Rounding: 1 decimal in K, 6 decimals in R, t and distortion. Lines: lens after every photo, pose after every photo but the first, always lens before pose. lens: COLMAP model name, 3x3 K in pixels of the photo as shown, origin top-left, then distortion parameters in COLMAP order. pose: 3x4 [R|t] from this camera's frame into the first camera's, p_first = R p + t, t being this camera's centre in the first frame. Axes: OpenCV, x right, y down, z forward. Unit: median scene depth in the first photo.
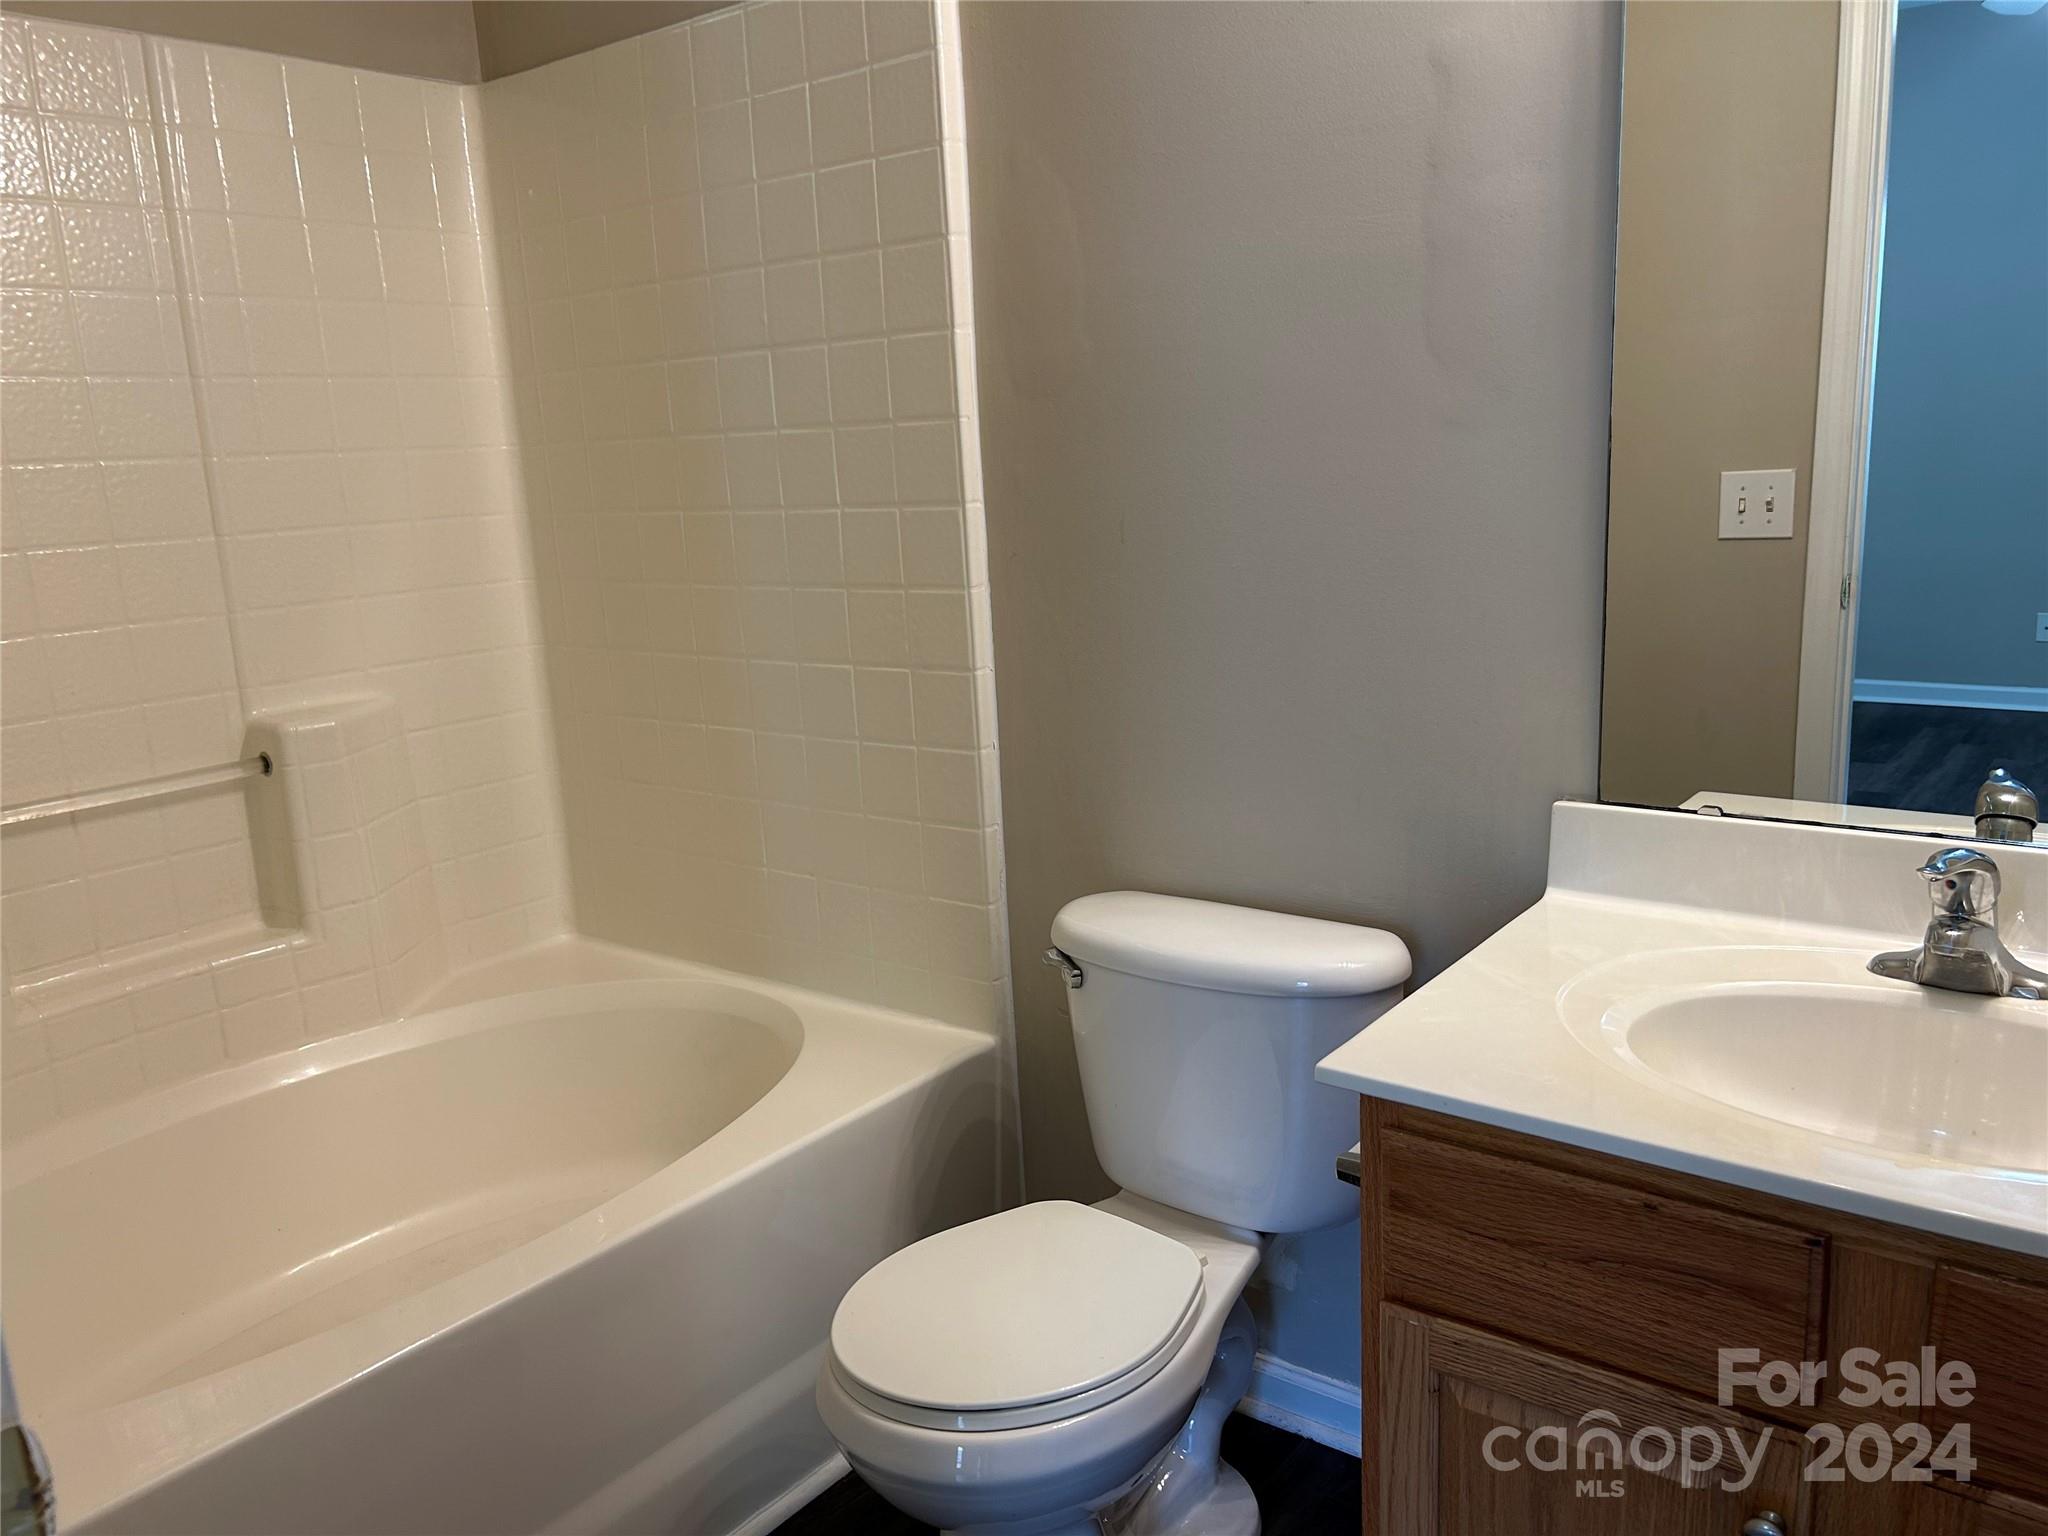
lens RADIAL K [[1549.2, 0, 1023.8], [0, 1549.2, 782.0], [0, 0, 1]] dist [0.059715, -0.090689]
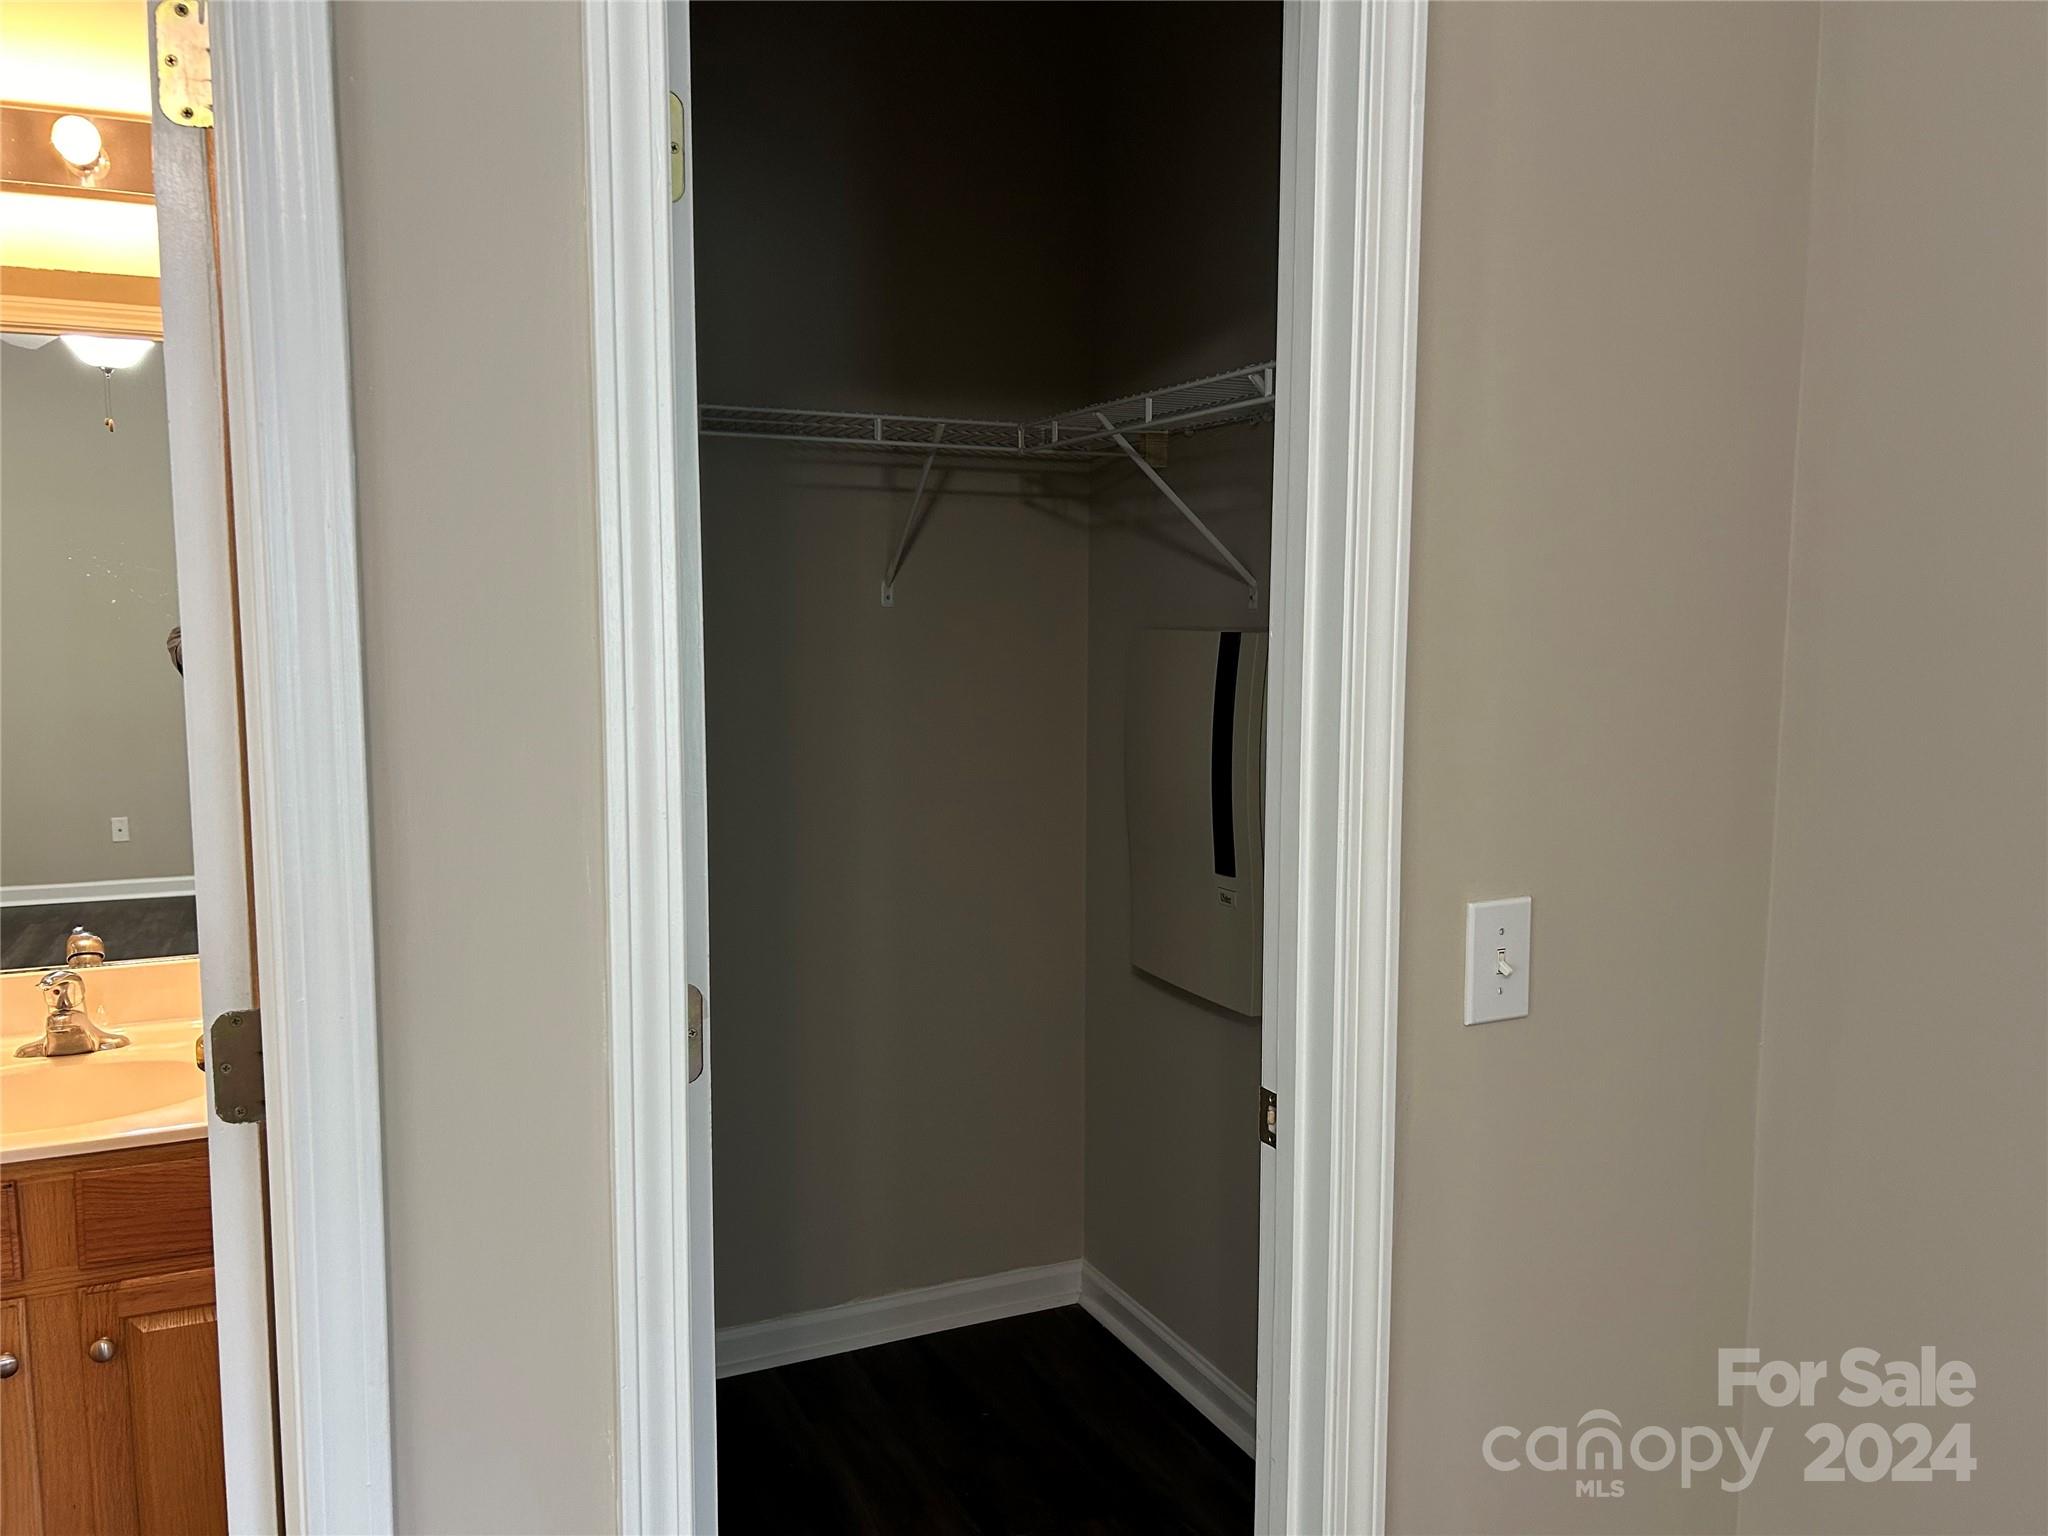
lens RADIAL K [[1549.2, 0, 1023.8], [0, 1549.2, 782.0], [0, 0, 1]] dist [0.059715, -0.090689]
pose [[0.457253, -0.044464, 0.888224, -0.452963], [0.156848, 0.987126, -0.031329, 0.057381], [-0.875396, 0.153642, 0.458341, -0.780038]]
